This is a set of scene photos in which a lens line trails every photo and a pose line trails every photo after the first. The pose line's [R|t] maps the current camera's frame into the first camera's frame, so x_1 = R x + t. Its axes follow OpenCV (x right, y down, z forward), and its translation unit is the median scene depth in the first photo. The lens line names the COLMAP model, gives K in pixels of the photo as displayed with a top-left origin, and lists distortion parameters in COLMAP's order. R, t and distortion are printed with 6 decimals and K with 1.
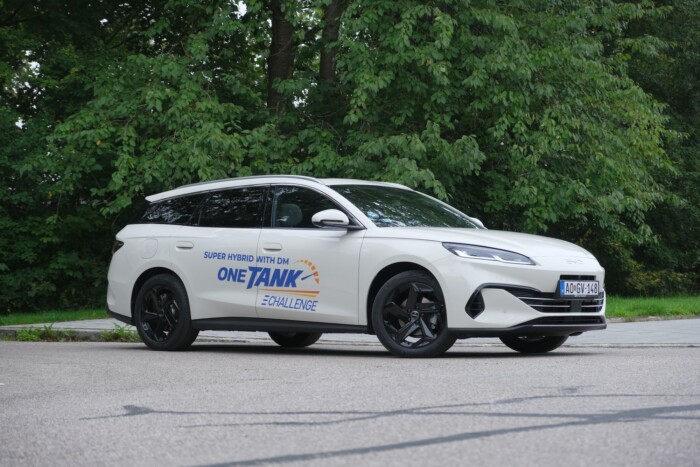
lens RADIAL K [[1669.6, 0, 350.0], [0, 1669.6, 233.9], [0, 0, 1]] dist [0.017536, 0.000000]
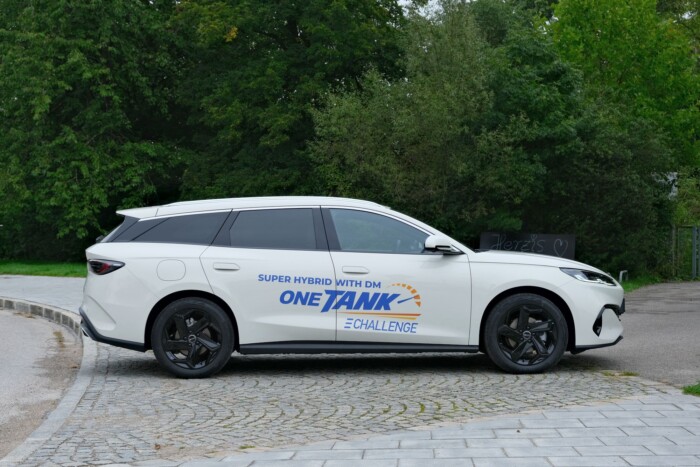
lens RADIAL K [[1093.7, 0, 350.0], [0, 1093.7, 233.2], [0, 0, 1]] dist [-0.127351, 0.000000]
pose [[0.799984, 0.000212, 0.600021, -0.448030], [-0.009484, 0.999879, 0.012292, -0.023041], [-0.599946, -0.015524, 0.799890, 0.471471]]
